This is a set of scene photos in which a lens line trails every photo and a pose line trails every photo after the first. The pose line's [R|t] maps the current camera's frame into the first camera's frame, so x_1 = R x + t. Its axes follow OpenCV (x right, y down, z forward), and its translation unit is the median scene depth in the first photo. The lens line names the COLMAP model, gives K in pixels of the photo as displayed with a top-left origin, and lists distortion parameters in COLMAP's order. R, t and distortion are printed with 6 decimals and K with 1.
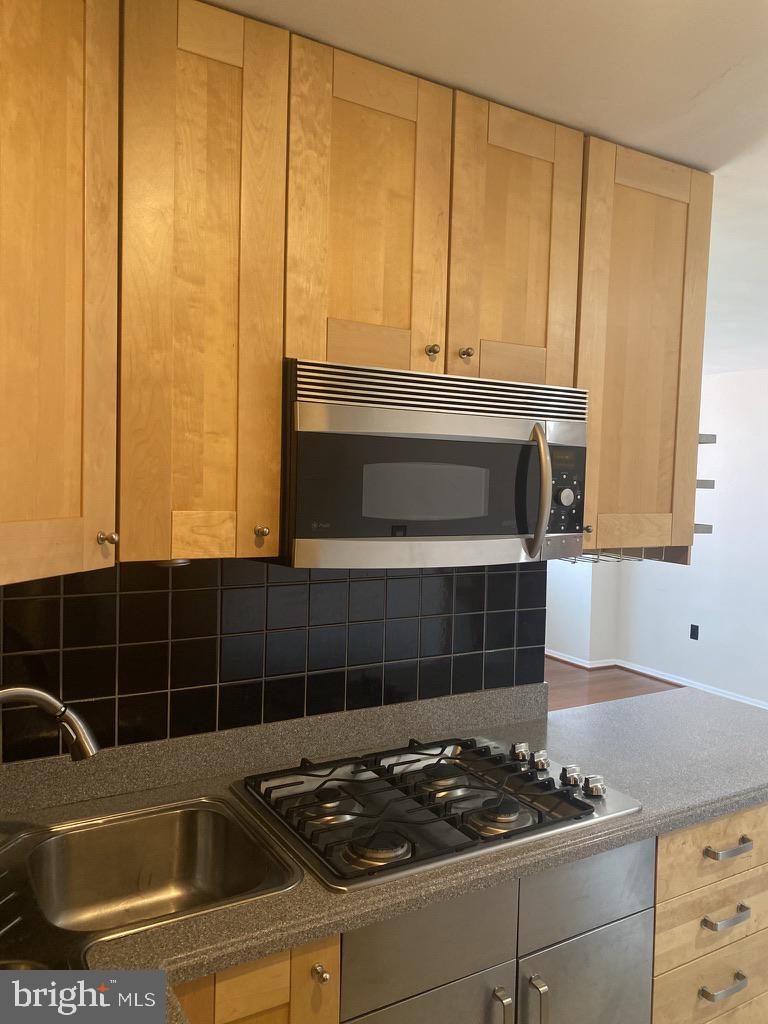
lens RADIAL K [[783.1, 0, 385.3], [0, 783.1, 481.9], [0, 0, 1]] dist [-0.001101, 0.002687]
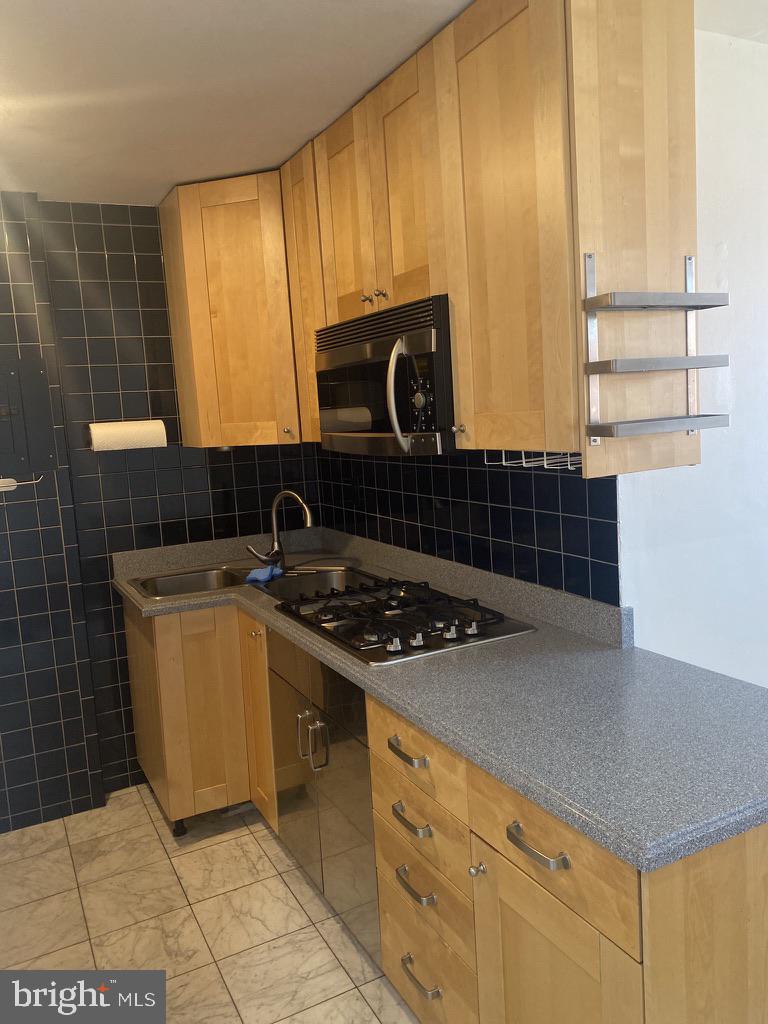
lens RADIAL K [[800.2, 0, 384.0], [0, 800.2, 512.0], [0, 0, 1]] dist [0.003998, 0.001446]
pose [[-0.072173, 0.105020, -0.991848, 1.401646], [0.040604, 0.993926, 0.102286, 0.059463], [0.996565, -0.032891, -0.075999, 1.028074]]
